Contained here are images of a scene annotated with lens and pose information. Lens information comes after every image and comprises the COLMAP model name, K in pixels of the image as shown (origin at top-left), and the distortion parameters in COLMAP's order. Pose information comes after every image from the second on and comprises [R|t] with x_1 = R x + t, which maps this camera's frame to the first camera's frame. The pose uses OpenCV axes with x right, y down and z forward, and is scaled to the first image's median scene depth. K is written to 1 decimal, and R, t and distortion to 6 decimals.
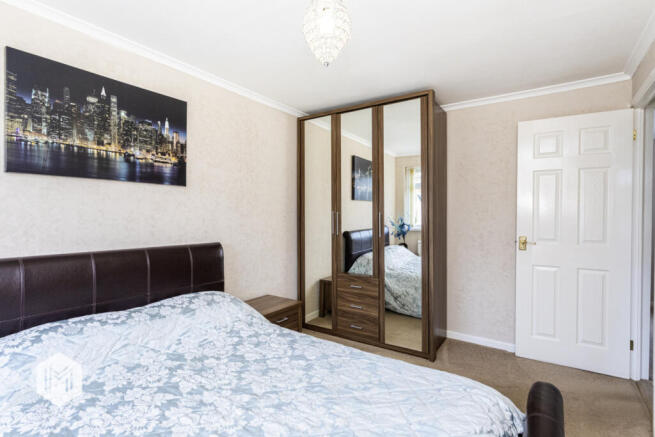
lens RADIAL K [[304.9, 0, 329.6], [0, 304.9, 217.0], [0, 0, 1]] dist [0.000478, 0.000093]
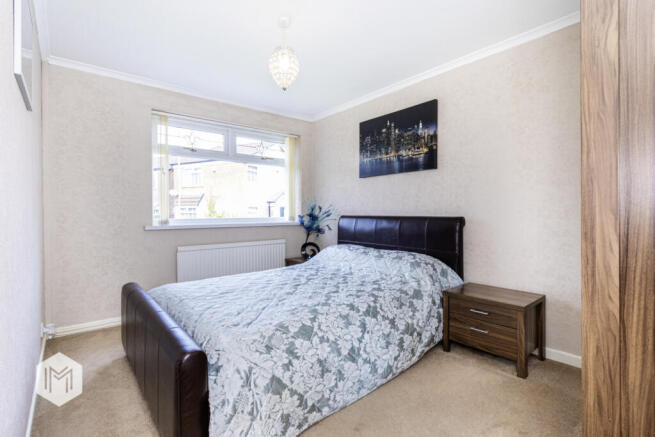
lens RADIAL K [[304.9, 0, 329.6], [0, 304.9, 217.0], [0, 0, 1]] dist [0.000478, 0.000093]
pose [[-0.221290, 0.008500, -0.975171, 0.899542], [-0.000693, 0.999960, 0.008873, 0.091342], [0.975208, 0.002639, -0.221275, 0.948700]]
